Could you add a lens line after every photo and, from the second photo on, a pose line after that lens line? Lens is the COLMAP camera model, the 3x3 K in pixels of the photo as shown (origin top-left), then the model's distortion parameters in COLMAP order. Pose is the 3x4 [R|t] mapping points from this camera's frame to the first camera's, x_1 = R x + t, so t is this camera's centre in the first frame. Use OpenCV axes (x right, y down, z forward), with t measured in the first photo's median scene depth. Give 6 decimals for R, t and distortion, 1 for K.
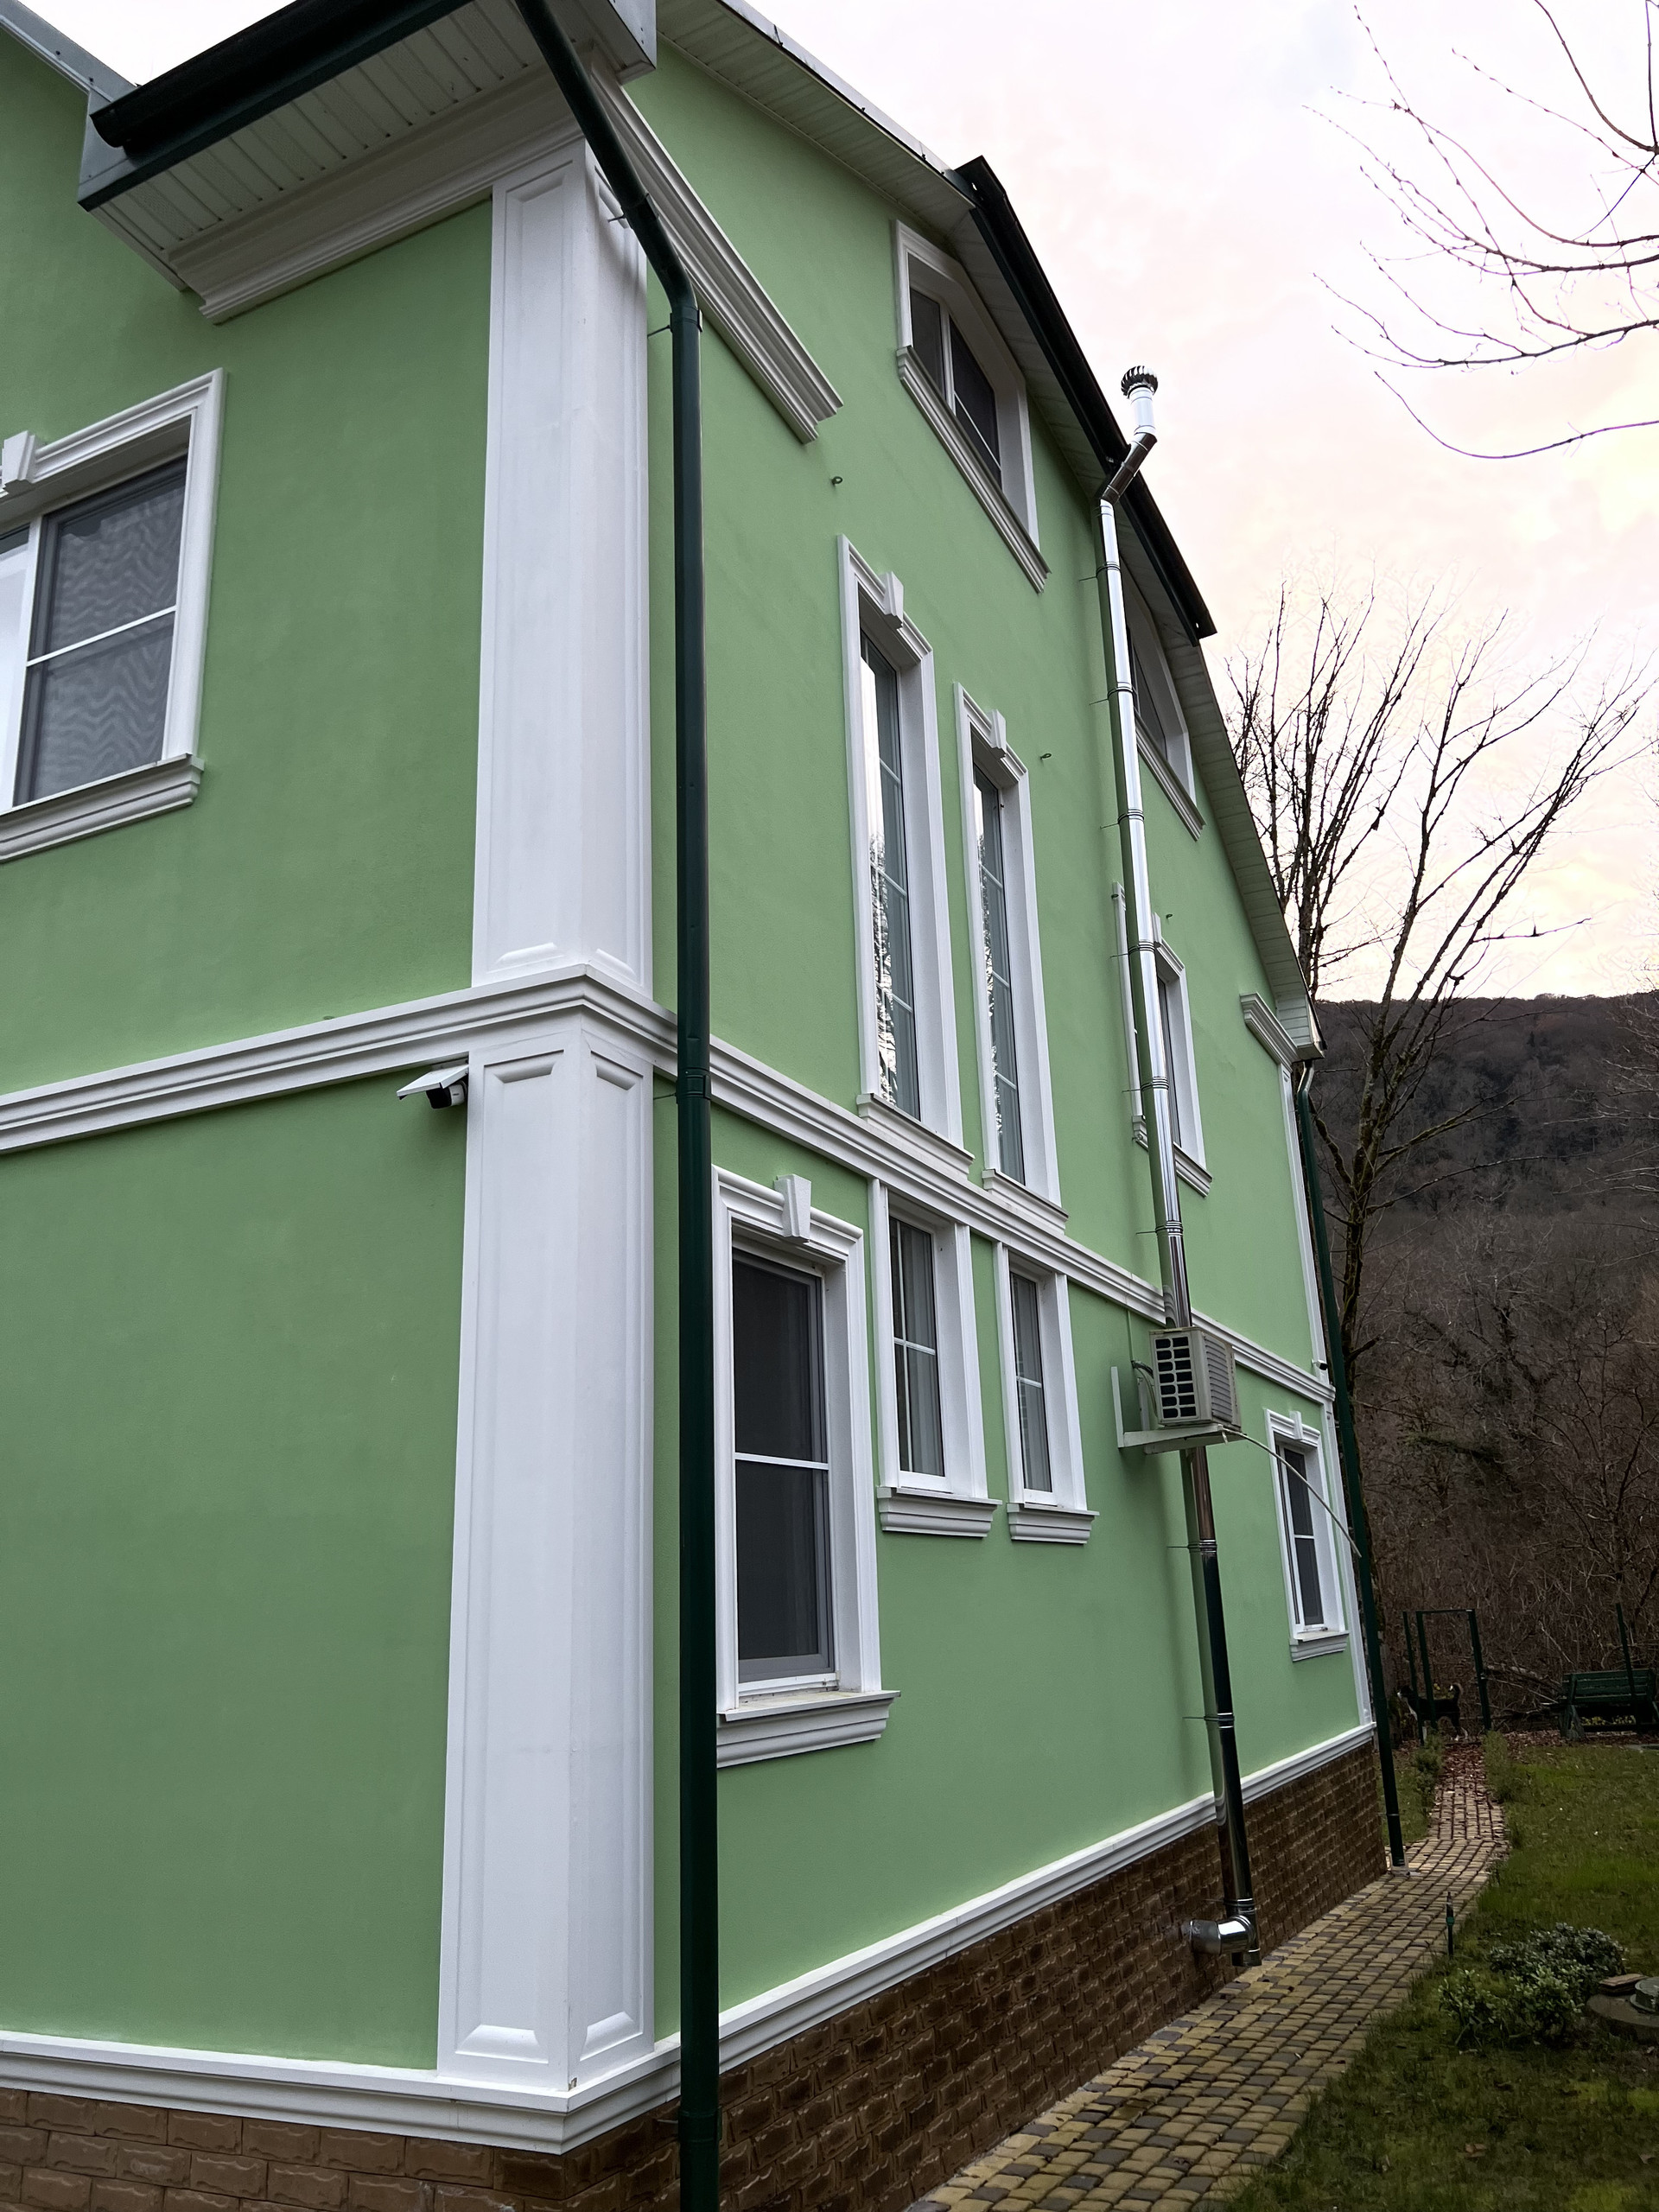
lens RADIAL K [[1658.8, 0, 829.5], [0, 1658.8, 1106.0], [0, 0, 1]] dist [0.068796, -0.072847]
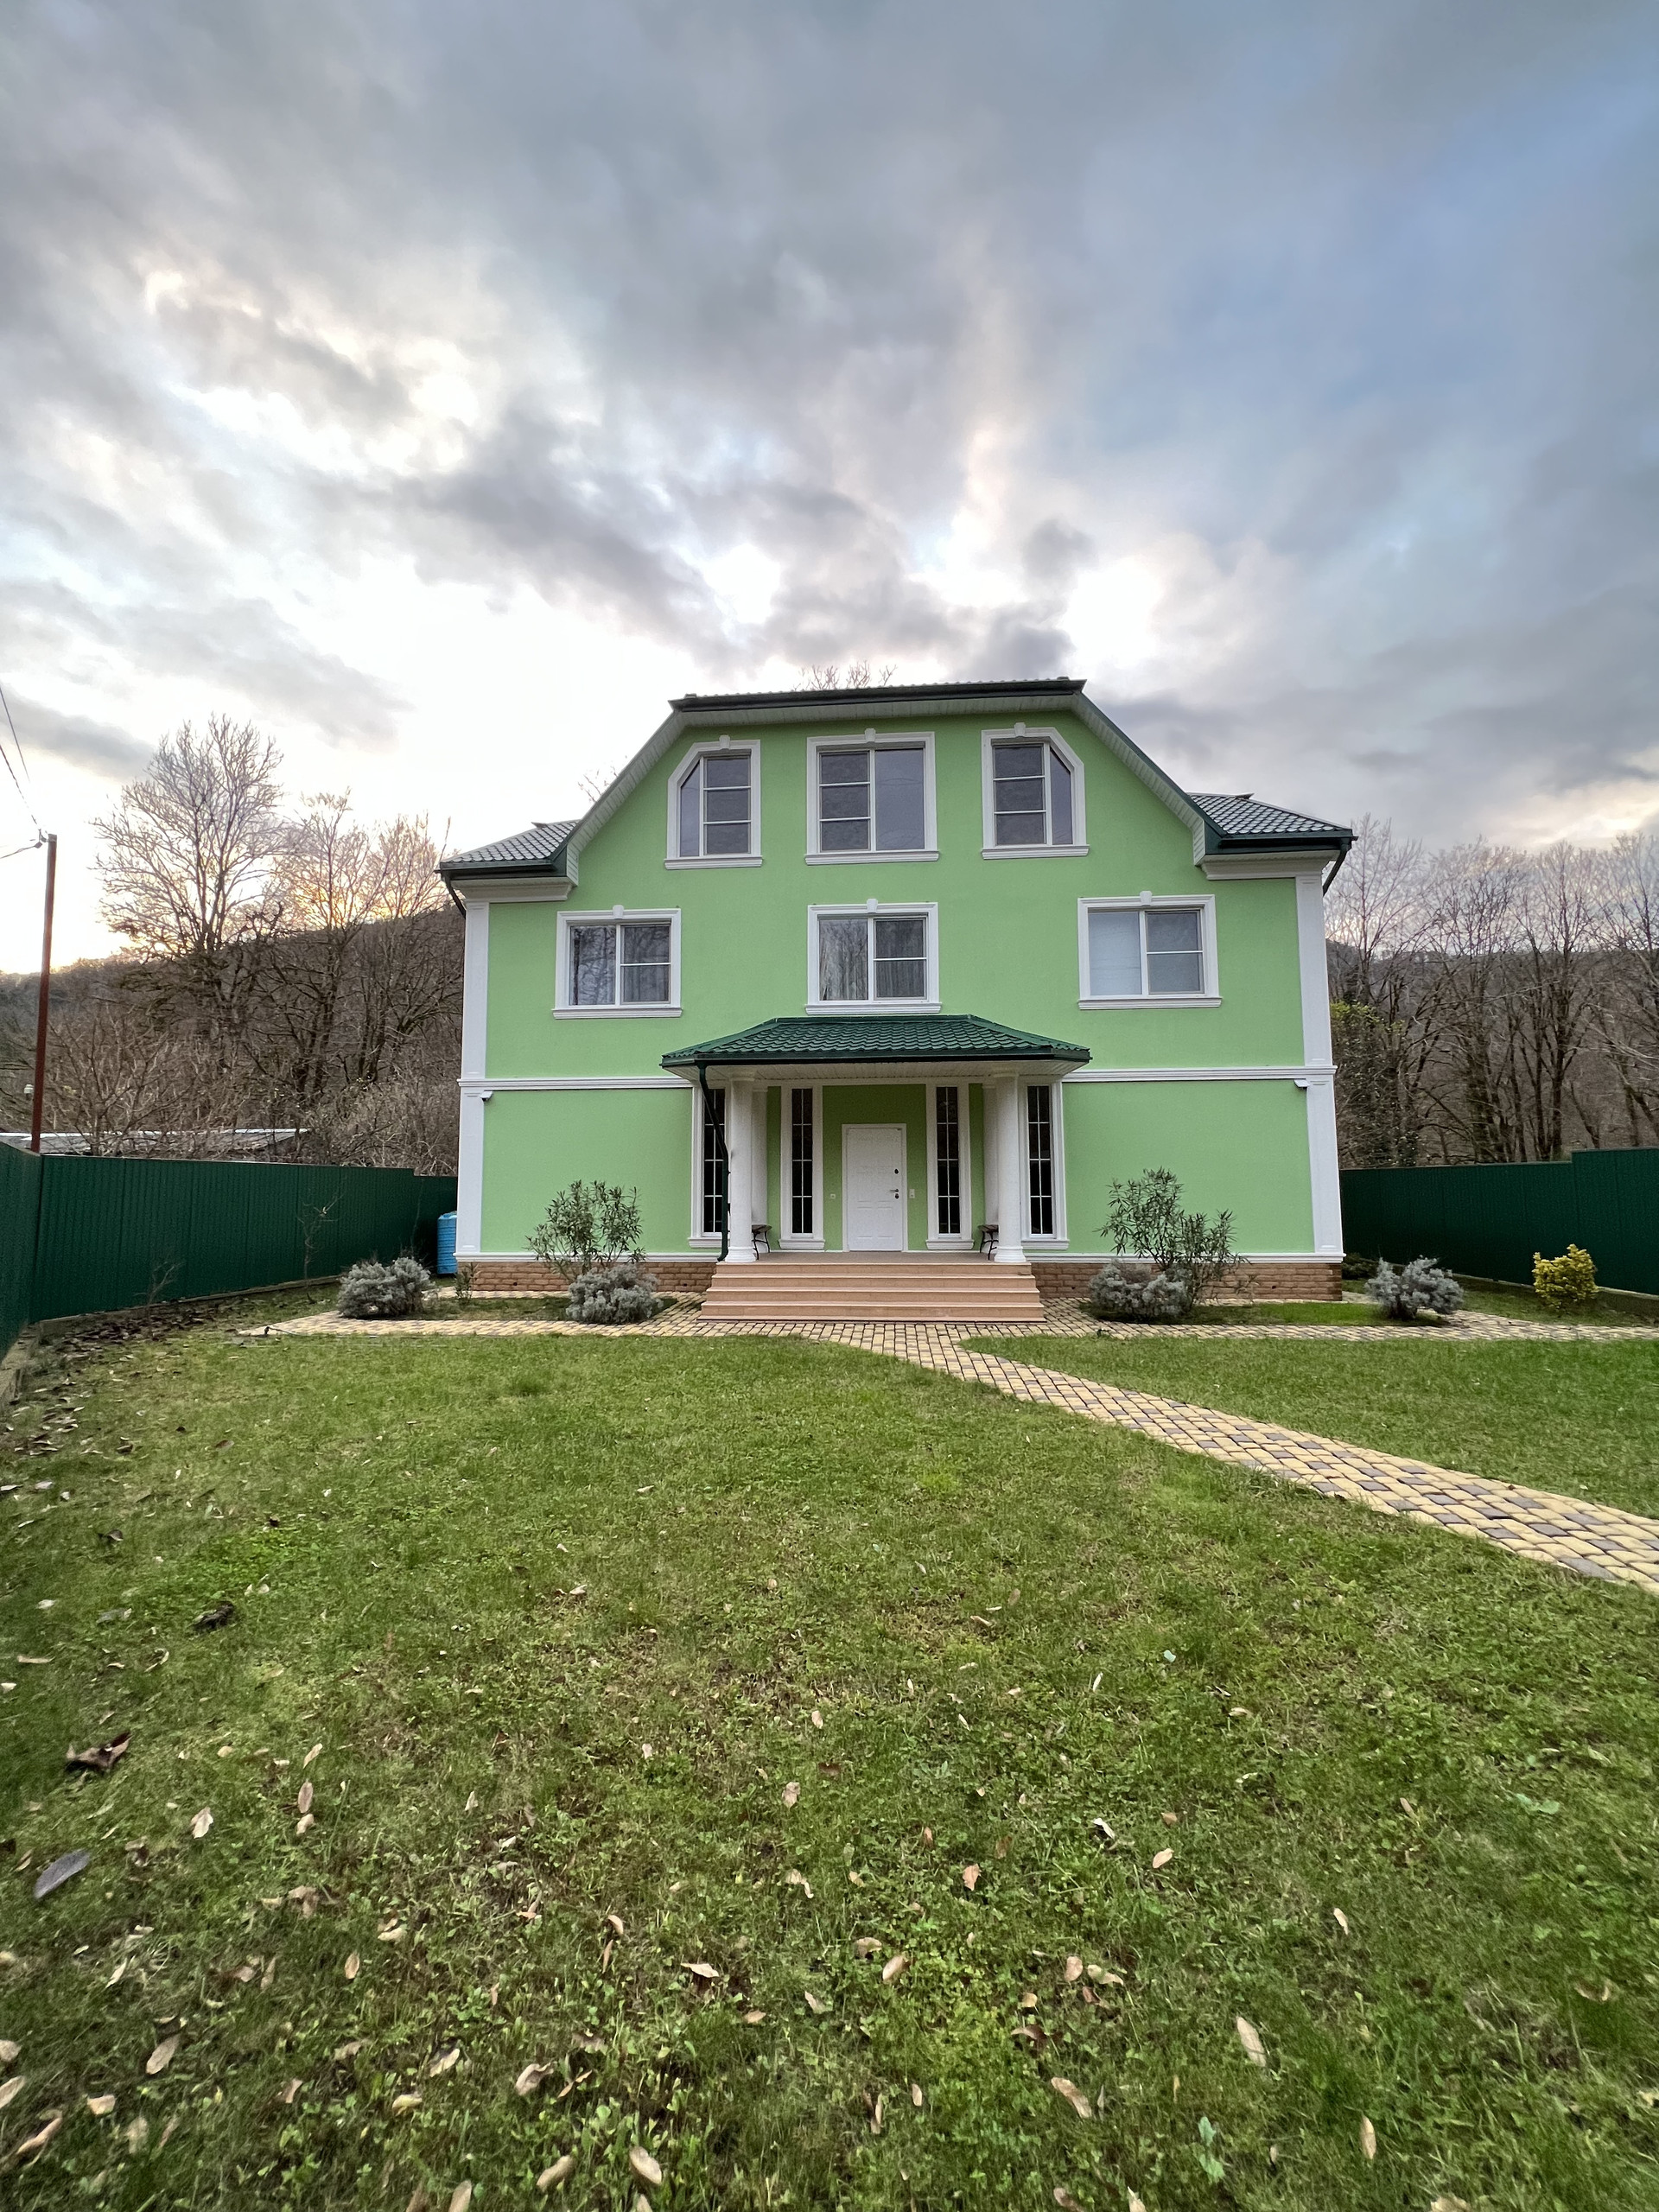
lens RADIAL K [[887.3, 0, 829.5], [0, 887.3, 1106.0], [0, 0, 1]] dist [-0.001921, 0.003879]
pose [[0.929508, 0.061775, 0.363591, -1.573524], [-0.134462, 0.974777, 0.178128, -0.146050], [-0.343416, -0.214460, 0.914370, -0.628906]]
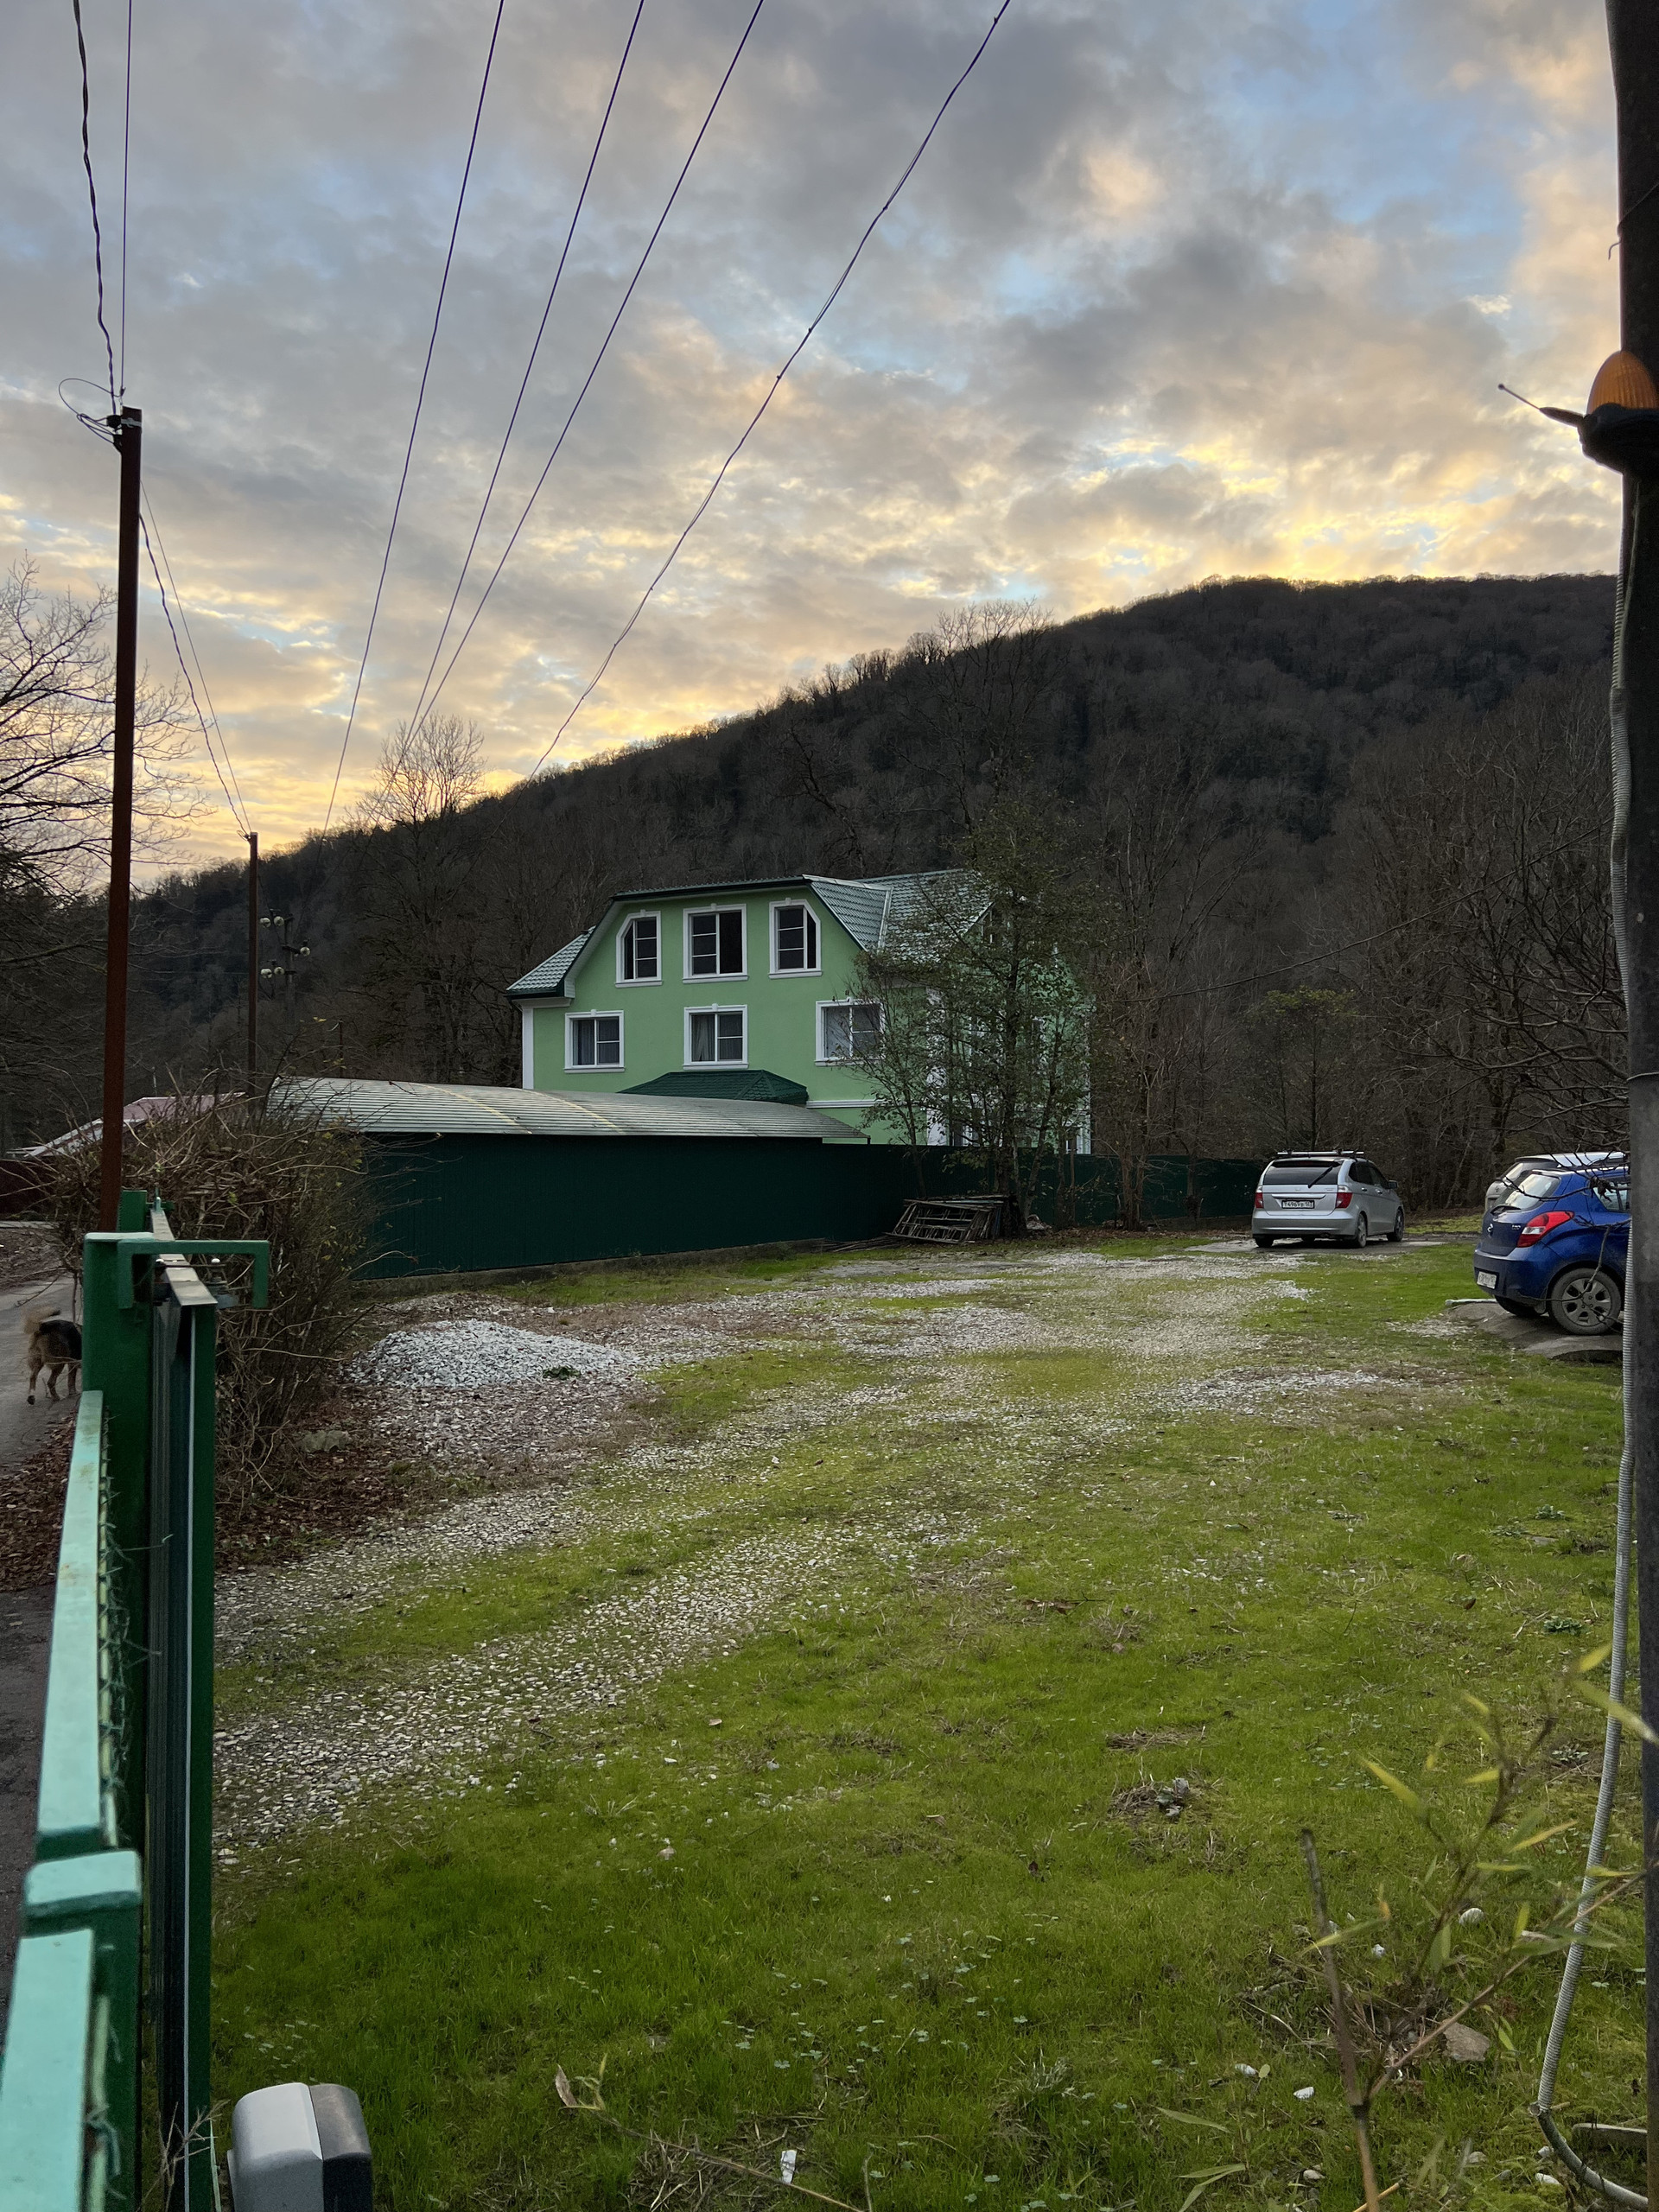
lens RADIAL K [[1658.8, 0, 829.5], [0, 1658.8, 1106.0], [0, 0, 1]] dist [0.068796, -0.072847]
pose [[0.999002, 0.029905, -0.033178, -0.269795], [-0.019799, 0.962312, 0.271228, -1.486560], [0.040038, -0.270300, 0.961943, -4.630162]]
